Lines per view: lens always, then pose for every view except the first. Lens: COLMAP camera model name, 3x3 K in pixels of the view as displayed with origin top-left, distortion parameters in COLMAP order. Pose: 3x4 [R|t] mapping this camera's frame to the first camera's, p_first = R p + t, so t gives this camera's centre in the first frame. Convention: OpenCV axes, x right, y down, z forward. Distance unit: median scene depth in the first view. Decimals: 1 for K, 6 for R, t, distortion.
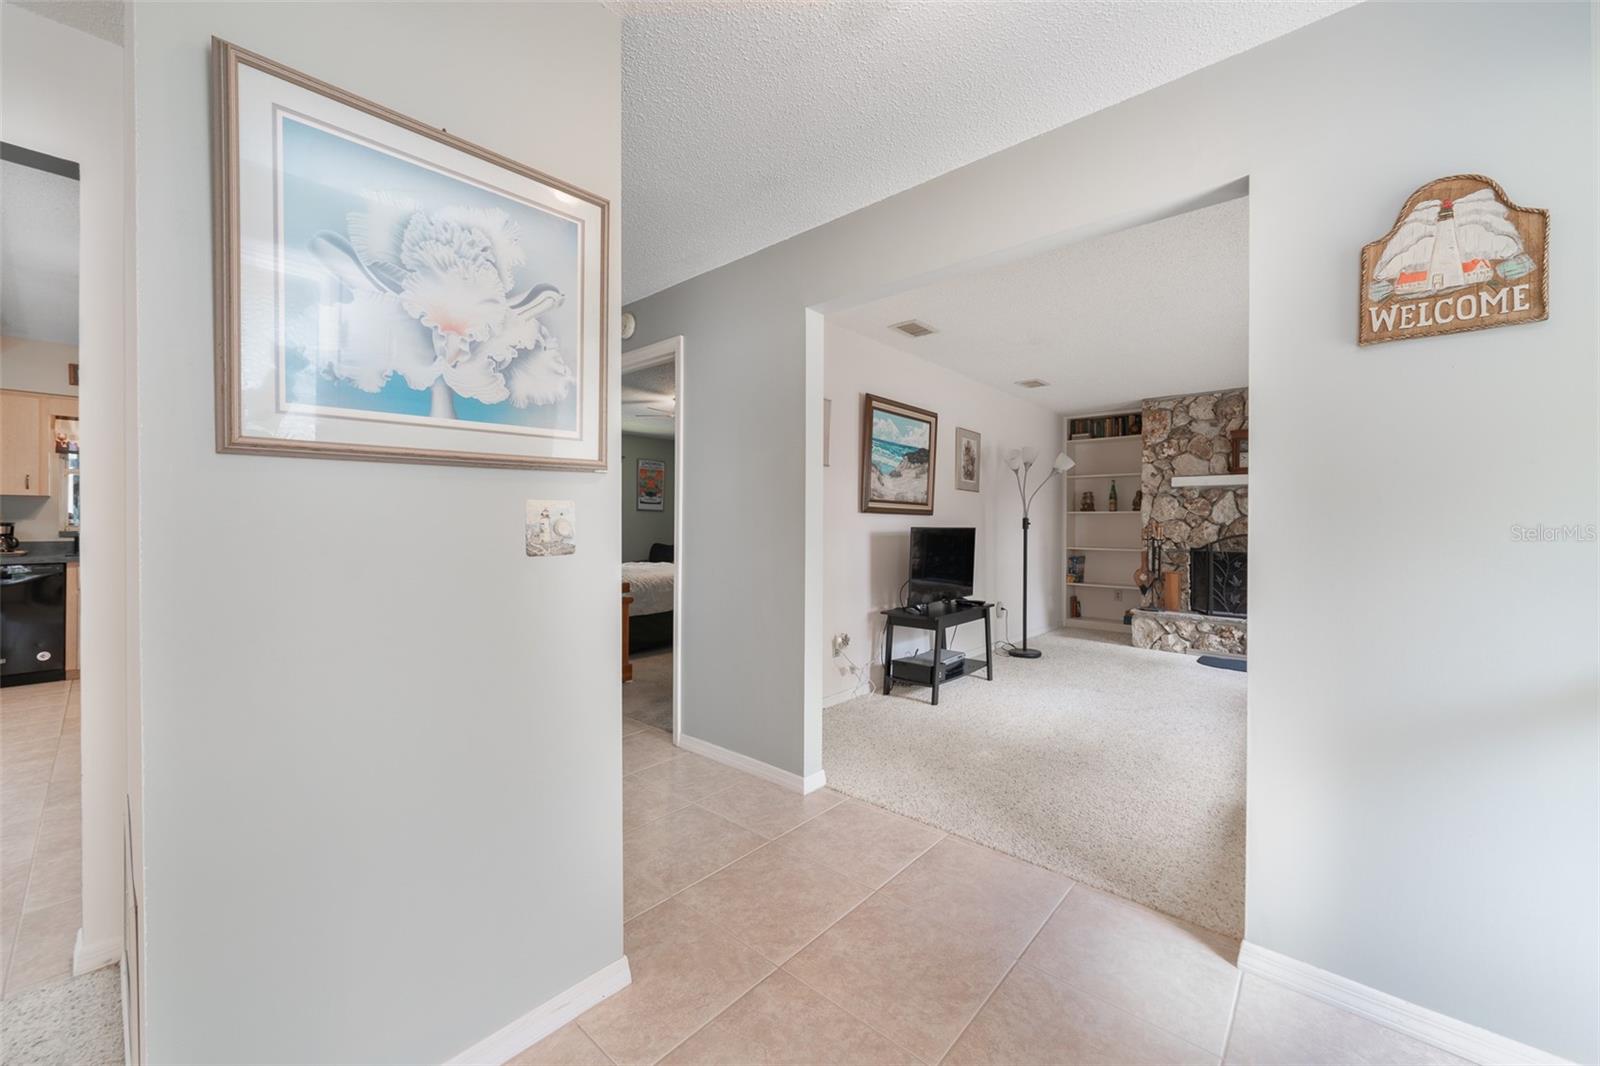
lens RADIAL K [[619.8, 0, 795.0], [0, 619.8, 531.3], [0, 0, 1]] dist [0.003035, 0.000610]
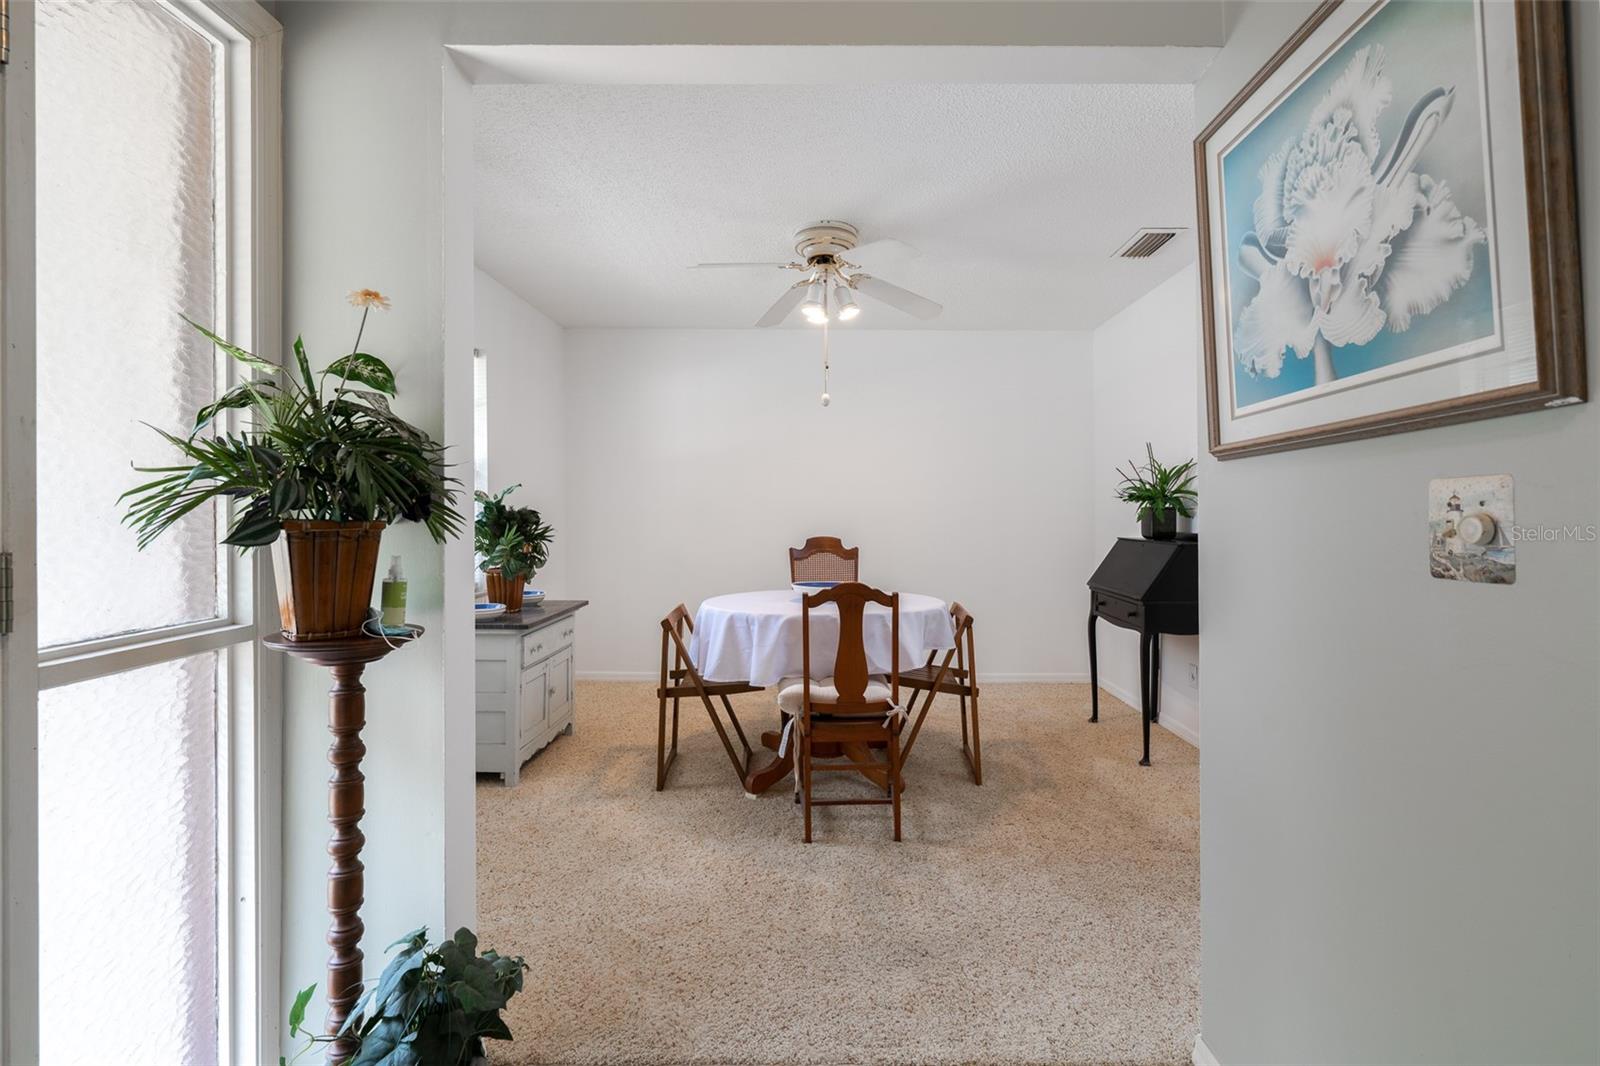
lens RADIAL K [[723.6, 0, 810.4], [0, 723.6, 523.4], [0, 0, 1]] dist [0.000720, -0.000107]
pose [[-0.755228, 0.007251, -0.655422, 0.250194], [-0.009186, 0.999724, 0.021644, -0.010653], [0.655398, 0.022367, -0.754952, 0.622453]]
